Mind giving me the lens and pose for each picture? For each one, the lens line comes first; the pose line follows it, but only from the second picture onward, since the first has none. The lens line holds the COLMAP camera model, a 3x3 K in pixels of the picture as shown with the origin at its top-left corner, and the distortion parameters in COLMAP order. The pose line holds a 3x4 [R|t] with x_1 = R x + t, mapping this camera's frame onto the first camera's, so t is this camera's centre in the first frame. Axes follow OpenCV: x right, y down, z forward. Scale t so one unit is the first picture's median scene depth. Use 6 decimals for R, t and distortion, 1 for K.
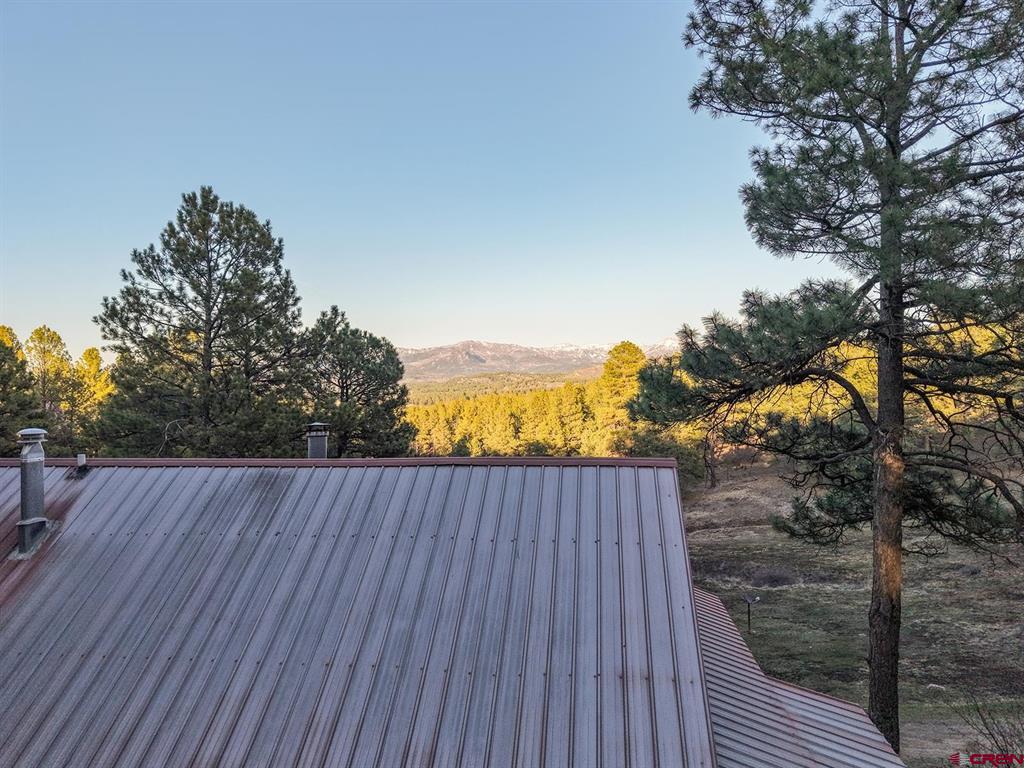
lens RADIAL K [[682.5, 0, 512.0], [0, 682.5, 384.0], [0, 0, 1]] dist [0.029481, -0.026018]
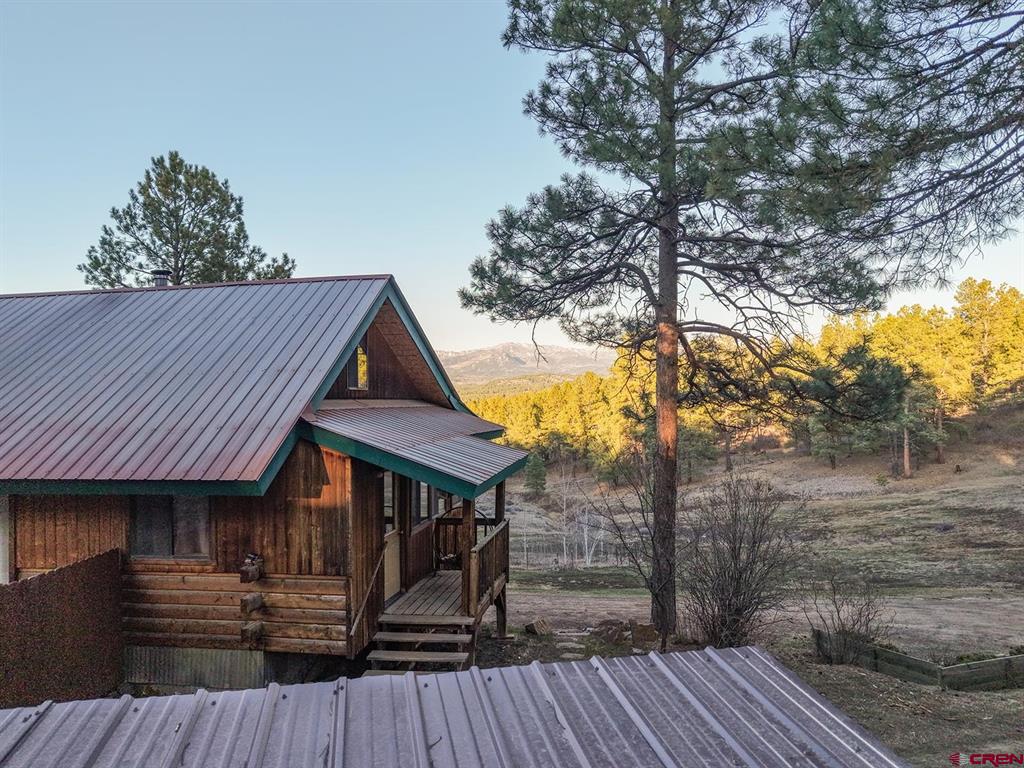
lens RADIAL K [[697.2, 0, 512.0], [0, 697.2, 384.0], [0, 0, 1]] dist [0.027642, -0.002318]
pose [[0.997962, -0.010294, -0.062975, 0.186636], [0.009962, 0.999935, -0.005587, 0.111839], [0.063029, 0.004949, 0.997999, -0.132636]]
